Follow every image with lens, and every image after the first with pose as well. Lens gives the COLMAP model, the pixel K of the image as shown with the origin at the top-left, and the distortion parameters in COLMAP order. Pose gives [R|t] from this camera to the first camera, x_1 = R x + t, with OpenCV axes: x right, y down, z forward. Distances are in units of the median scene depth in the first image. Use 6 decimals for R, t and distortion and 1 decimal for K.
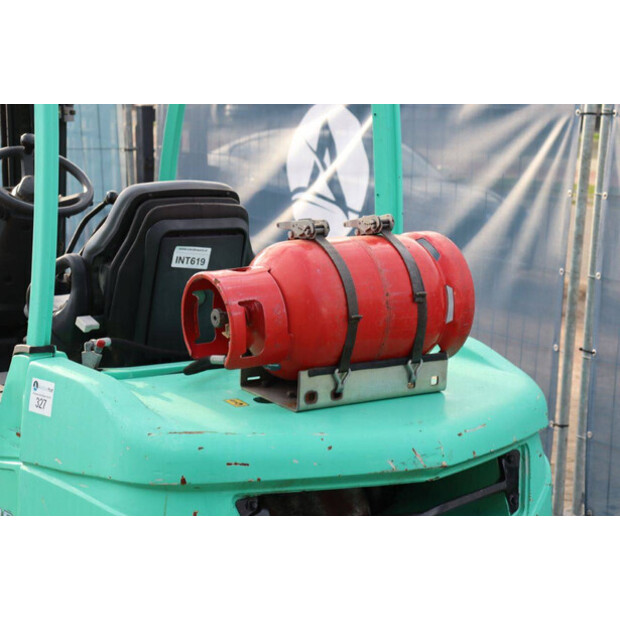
lens RADIAL K [[1461.1, 0, 313.3], [0, 1461.1, 309.9], [0, 0, 1]] dist [0.479227, 0.000000]
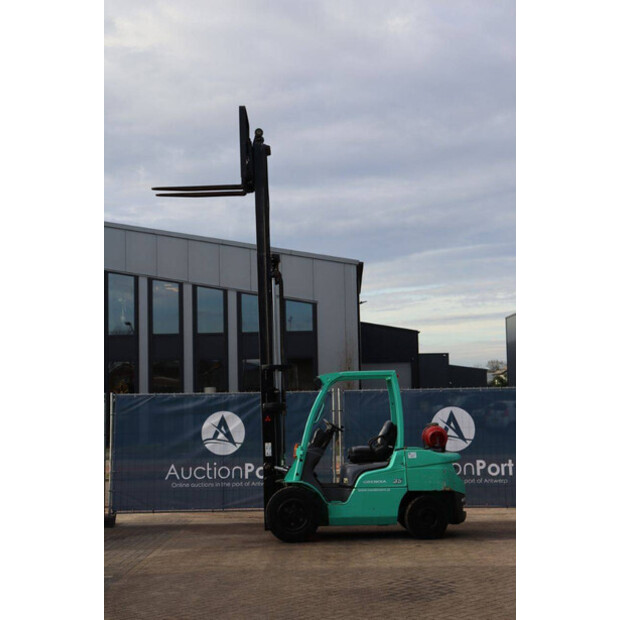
lens RADIAL K [[1077.6, 0, 304.3], [0, 1077.6, 308.6], [0, 0, 1]] dist [0.217360, 0.000000]
pose [[0.567605, 0.052618, 0.821618, -3.912482], [0.152442, 0.973983, -0.167689, 0.144850], [-0.809065, 0.220430, 0.544816, -1.110662]]
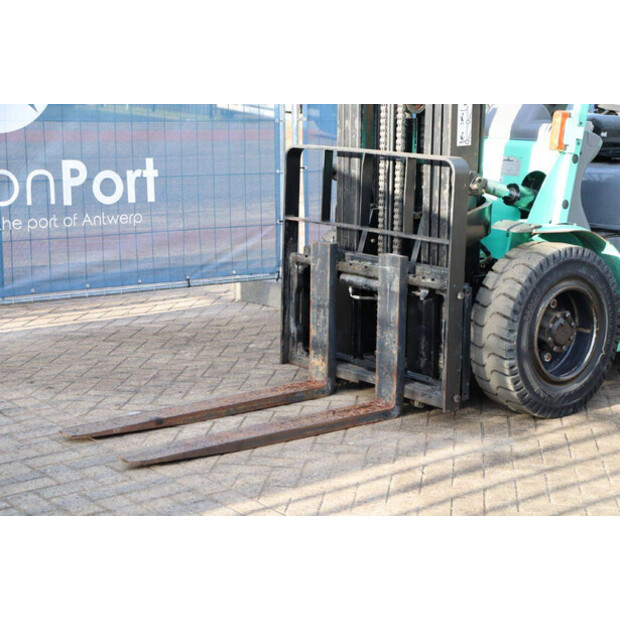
lens RADIAL K [[1320.9, 0, 305.4], [0, 1320.9, 314.8], [0, 0, 1]] dist [0.237261, 0.000000]
pose [[-0.087644, -0.198338, 0.976207, -1.992993], [0.133737, 0.968764, 0.208833, -0.185805], [-0.987134, 0.148858, -0.058381, 1.772340]]
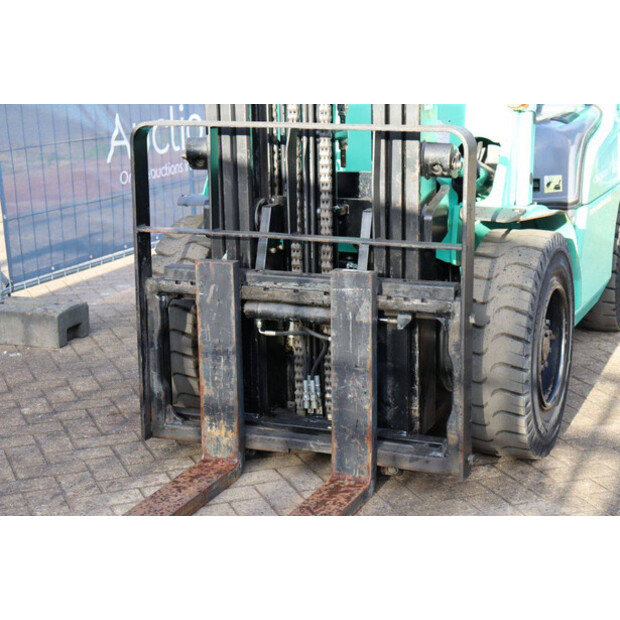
lens RADIAL K [[1276.1, 0, 322.0], [0, 1276.1, 312.9], [0, 0, 1]] dist [0.316587, 0.000000]
pose [[-0.543639, -0.193595, 0.816687, -1.314826], [0.133433, 0.940725, 0.311819, -0.216399], [-0.828645, 0.278491, -0.485583, 2.119017]]
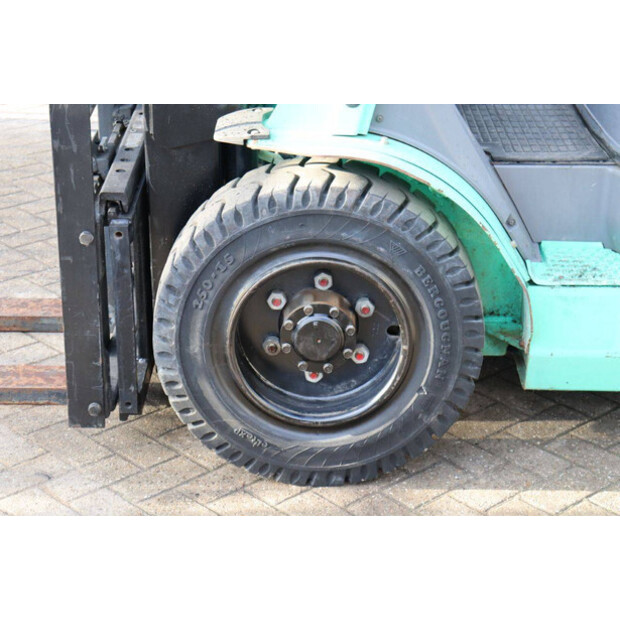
lens RADIAL K [[1461.1, 0, 313.8], [0, 1461.1, 308.7], [0, 0, 1]] dist [0.479227, 0.000000]
pose [[0.559029, -0.330177, 0.760572, -1.166034], [0.113890, 0.939176, 0.324002, -0.111085], [-0.821289, -0.094505, 0.562630, 0.854297]]
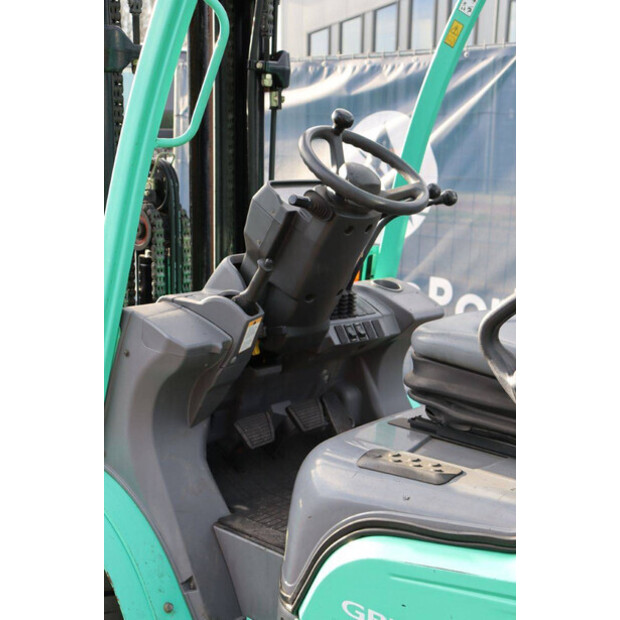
lens RADIAL K [[929.1, 0, 310.0], [0, 929.1, 312.6], [0, 0, 1]] dist [0.101967, 0.000000]
pose [[0.974984, -0.034645, 0.219560, -0.408720], [0.028071, 0.999061, 0.032992, -0.036490], [-0.220497, -0.026003, 0.975041, 0.682918]]
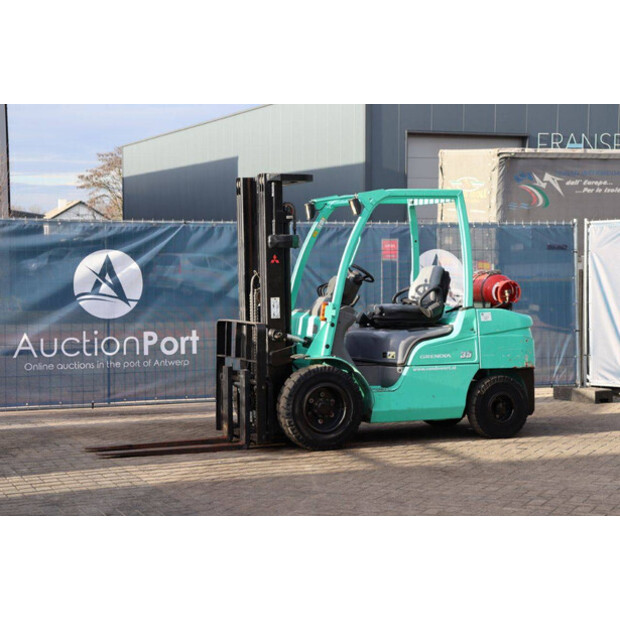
lens RADIAL K [[1364.6, 0, 314.5], [0, 1364.6, 306.9], [0, 0, 1]] dist [0.383456, 0.000000]
pose [[0.196698, -0.044049, 0.979474, -3.759409], [0.157098, 0.987499, 0.012862, -0.083618], [-0.967797, 0.151343, 0.201159, 0.683066]]
